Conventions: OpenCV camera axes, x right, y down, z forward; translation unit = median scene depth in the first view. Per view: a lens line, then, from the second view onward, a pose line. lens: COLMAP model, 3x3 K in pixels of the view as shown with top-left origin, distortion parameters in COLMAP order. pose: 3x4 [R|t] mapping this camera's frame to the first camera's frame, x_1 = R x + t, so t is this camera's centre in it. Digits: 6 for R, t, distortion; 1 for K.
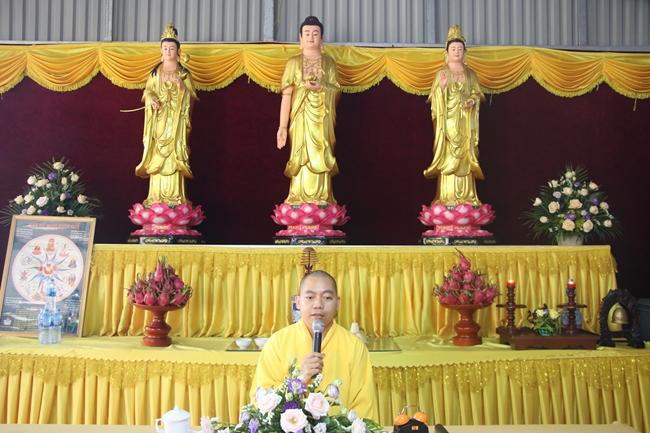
lens RADIAL K [[623.1, 0, 321.5], [0, 623.1, 228.0], [0, 0, 1]] dist [-0.048084, 0.000000]
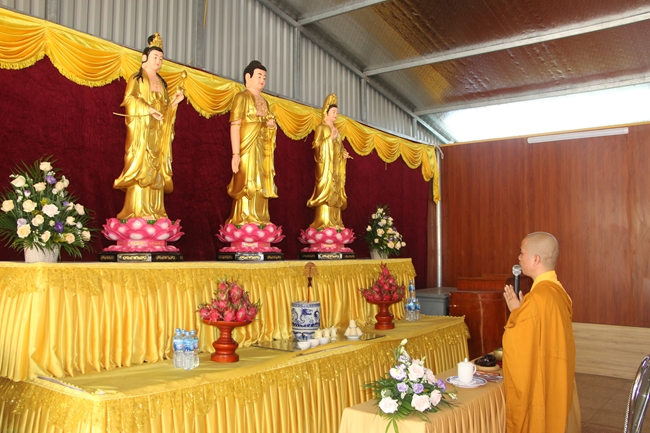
lens RADIAL K [[580.3, 0, 322.6], [0, 580.3, 216.0], [0, 0, 1]] dist [-0.100003, 0.057010]
pose [[0.617535, 0.046053, 0.785194, -0.808211], [-0.022845, 0.998913, -0.040621, -0.013794], [-0.786211, 0.007147, 0.617916, 0.256840]]
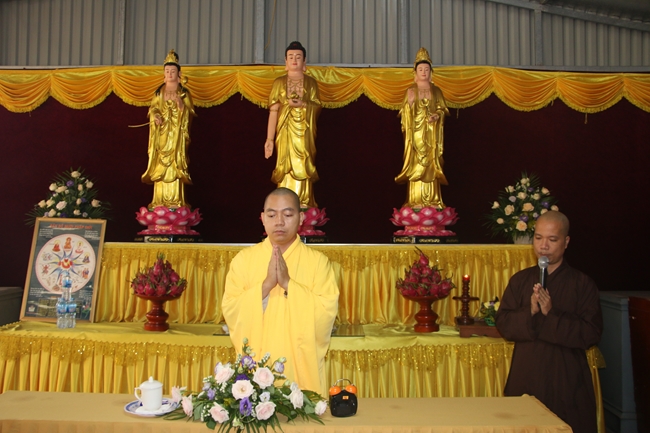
lens RADIAL K [[580.3, 0, 318.7], [0, 580.3, 229.1], [0, 0, 1]] dist [-0.100003, 0.057010]
pose [[0.999576, 0.000337, -0.029108, 0.060381], [-0.000155, 0.999980, 0.006269, -0.005380], [0.029109, -0.006262, 0.999557, -0.054518]]
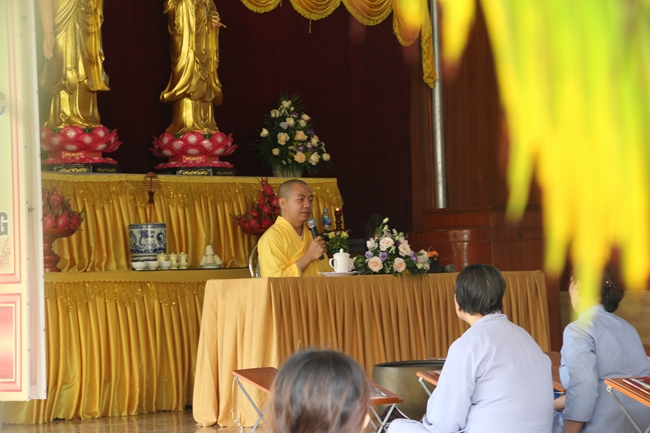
lens RADIAL K [[2505.7, 0, 330.2], [0, 2505.7, 215.3], [0, 0, 1]] dist [1.099989, 0.000000]
pose [[0.651348, 0.000636, 0.758779, -2.509012], [0.009587, 0.999913, -0.009068, 0.120177], [-0.758718, 0.013180, 0.651285, -1.561341]]
